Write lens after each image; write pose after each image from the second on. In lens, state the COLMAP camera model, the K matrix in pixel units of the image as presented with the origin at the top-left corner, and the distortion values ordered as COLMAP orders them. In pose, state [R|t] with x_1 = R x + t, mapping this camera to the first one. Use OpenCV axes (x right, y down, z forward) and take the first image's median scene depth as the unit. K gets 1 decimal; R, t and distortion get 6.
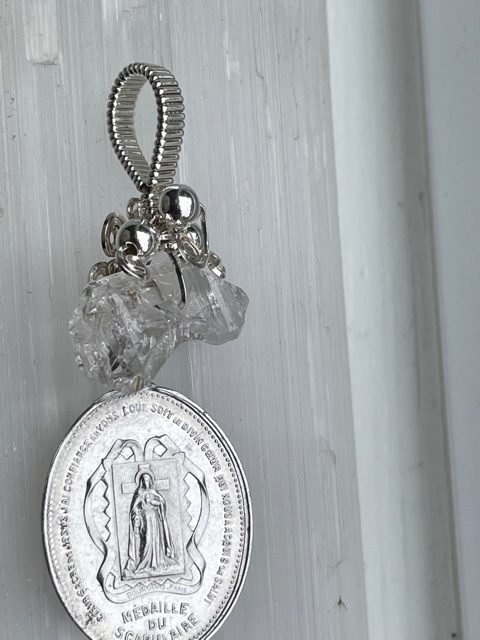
lens RADIAL K [[1487.7, 0, 233.2], [0, 1487.7, 320.0], [0, 0, 1]] dist [0.120475, 0.000000]
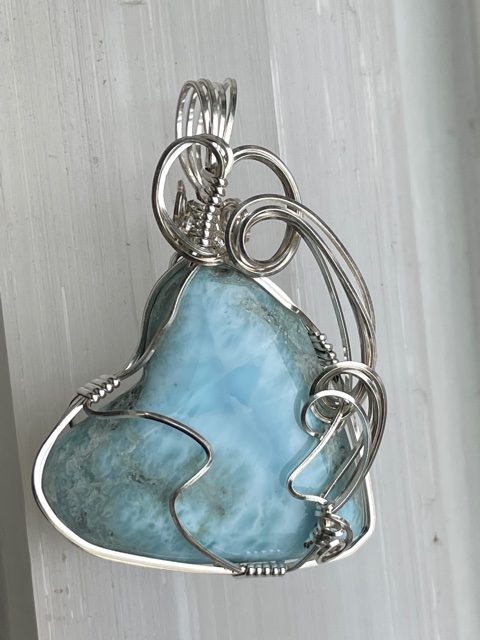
lens RADIAL K [[1487.7, 0, 236.1], [0, 1487.7, 319.5], [0, 0, 1]] dist [0.120475, 0.000000]
pose [[0.994053, -0.041417, 0.100713, -0.162055], [0.034413, 0.996931, 0.070316, -0.034265], [-0.103317, -0.066432, 0.992428, 0.030076]]
